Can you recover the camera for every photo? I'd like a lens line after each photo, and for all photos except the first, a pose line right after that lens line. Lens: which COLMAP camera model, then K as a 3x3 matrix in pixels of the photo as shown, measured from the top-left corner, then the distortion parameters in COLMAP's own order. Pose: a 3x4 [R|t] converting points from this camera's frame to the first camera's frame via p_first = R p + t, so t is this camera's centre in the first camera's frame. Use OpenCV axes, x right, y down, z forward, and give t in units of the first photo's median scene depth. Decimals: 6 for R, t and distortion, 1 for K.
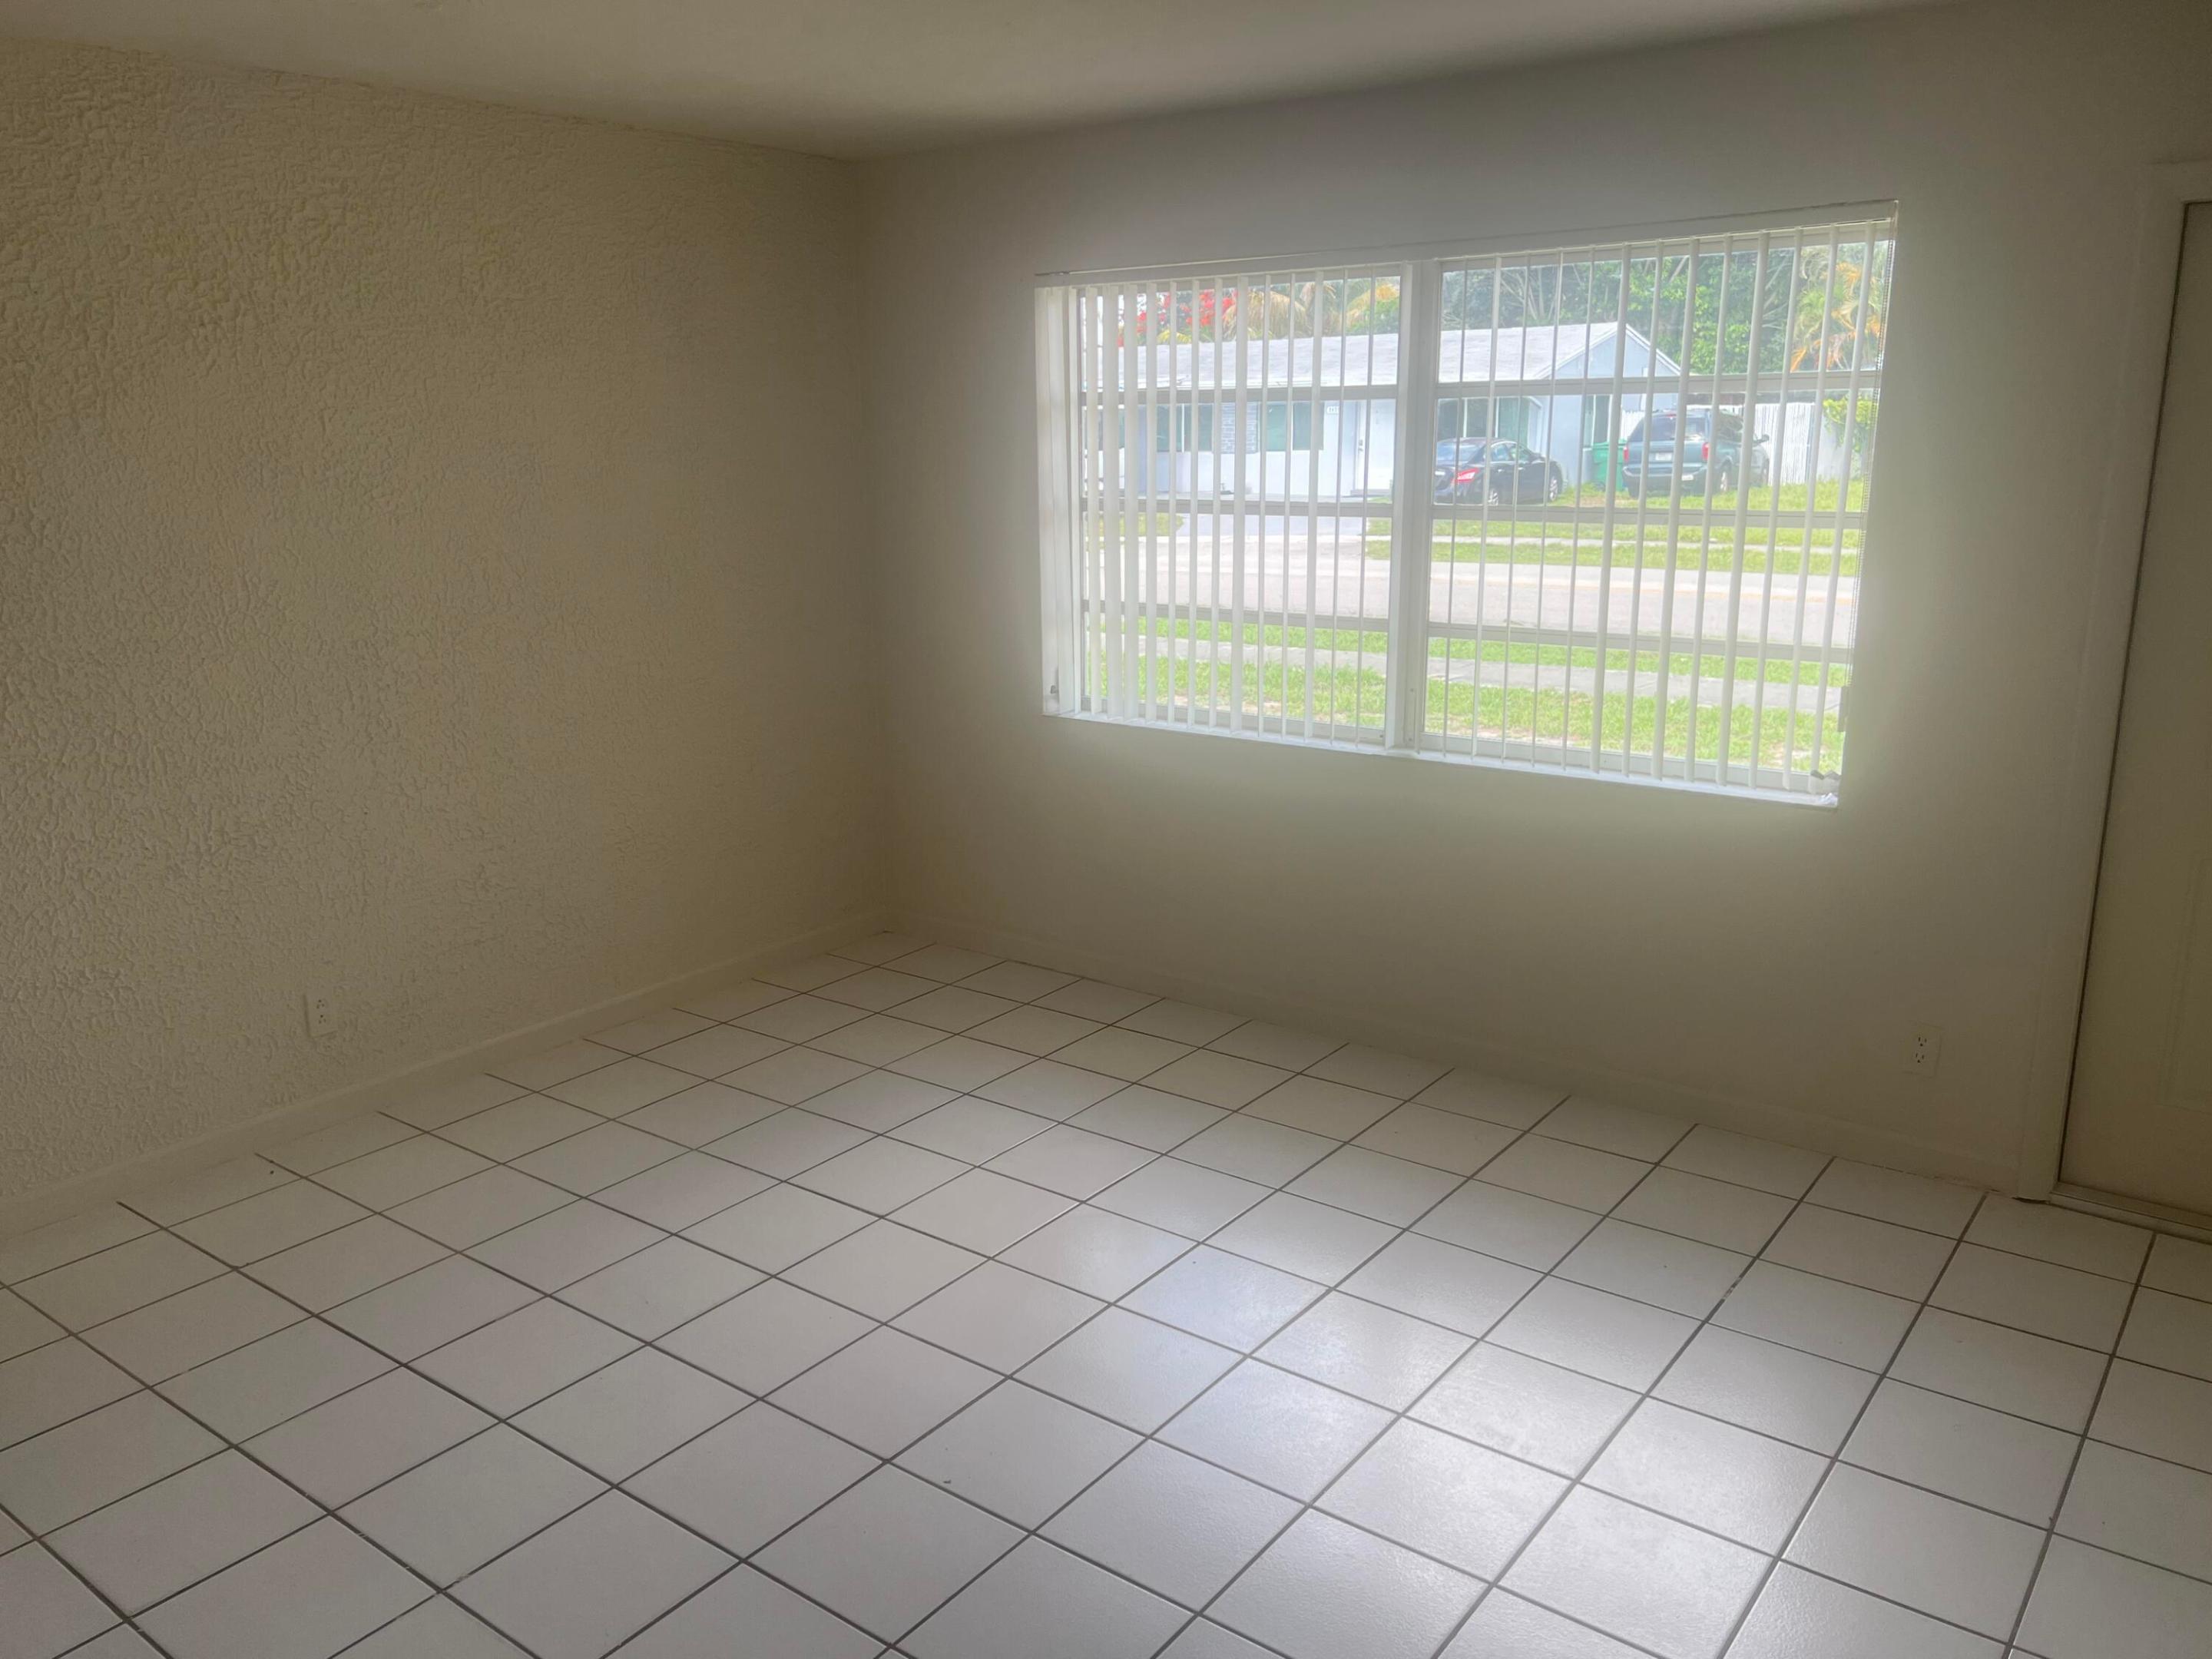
lens RADIAL K [[1674.4, 0, 1106.0], [0, 1674.4, 829.5], [0, 0, 1]] dist [0.062880, -0.057391]
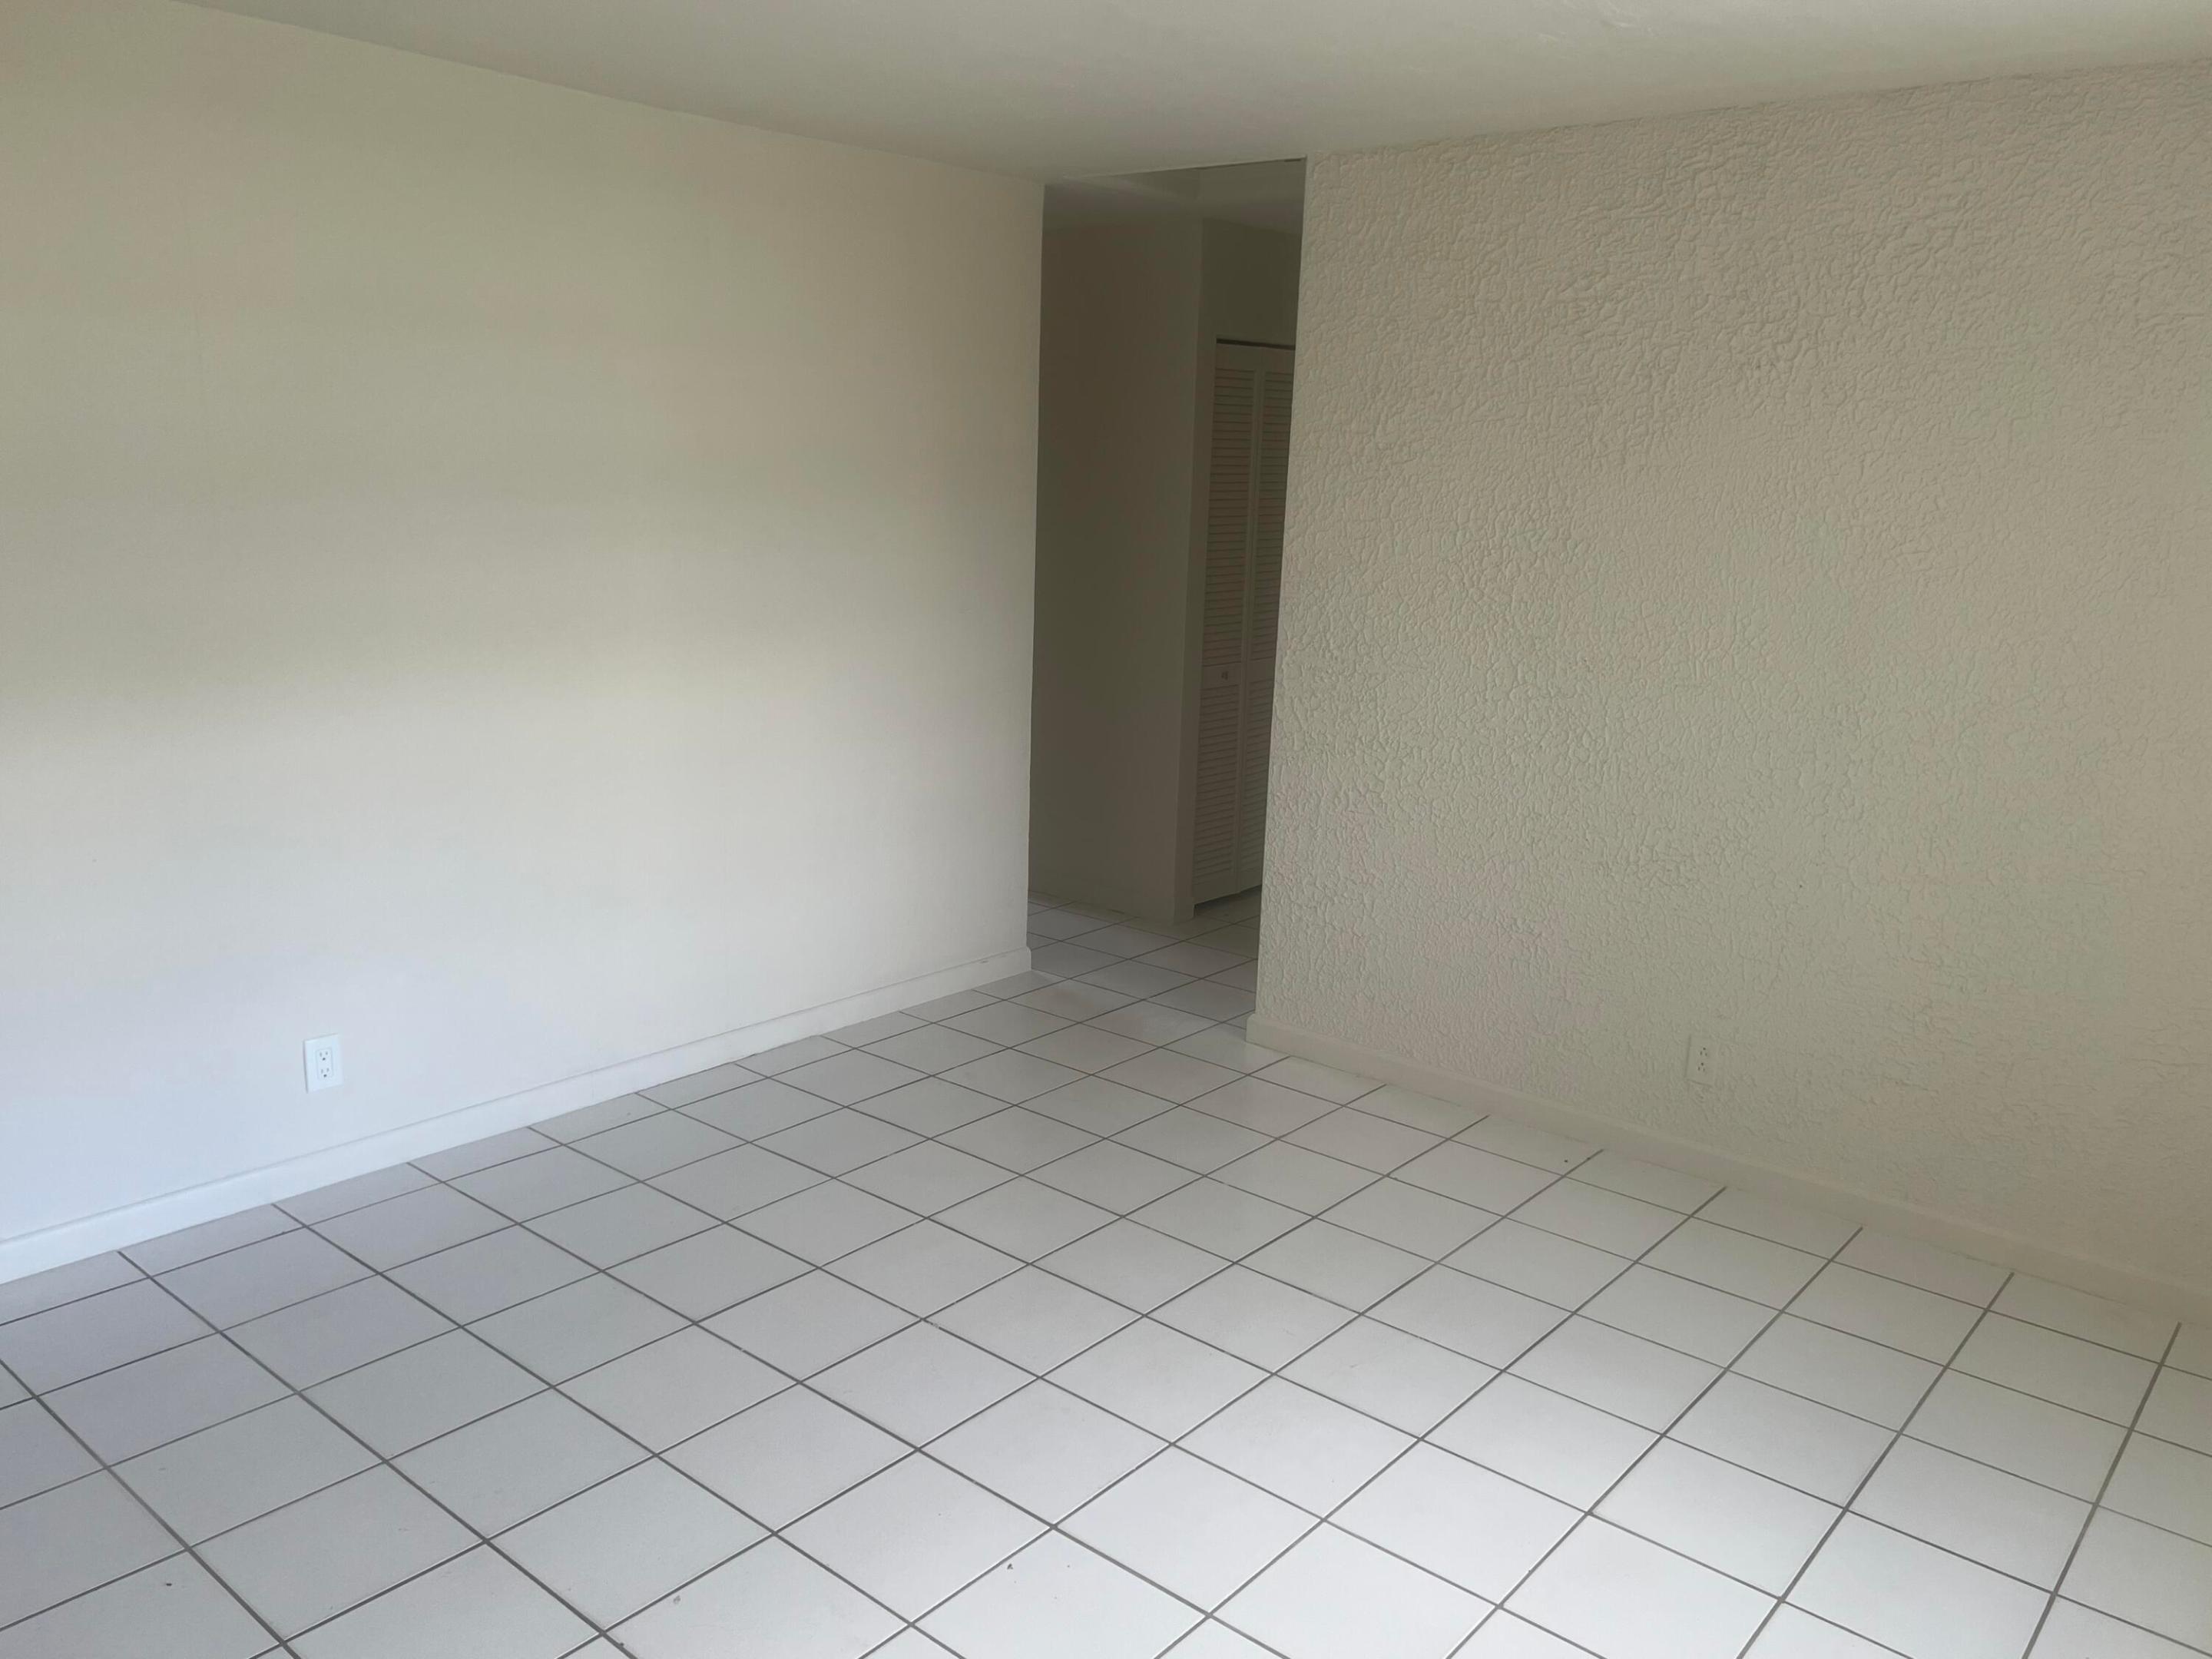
lens RADIAL K [[1674.4, 0, 1106.0], [0, 1674.4, 829.5], [0, 0, 1]] dist [0.062880, -0.057391]
pose [[-0.037989, 0.234945, -0.971266, 0.521310], [-0.271481, 0.932984, 0.236303, -0.171583], [0.961694, 0.272658, 0.028340, 0.669595]]
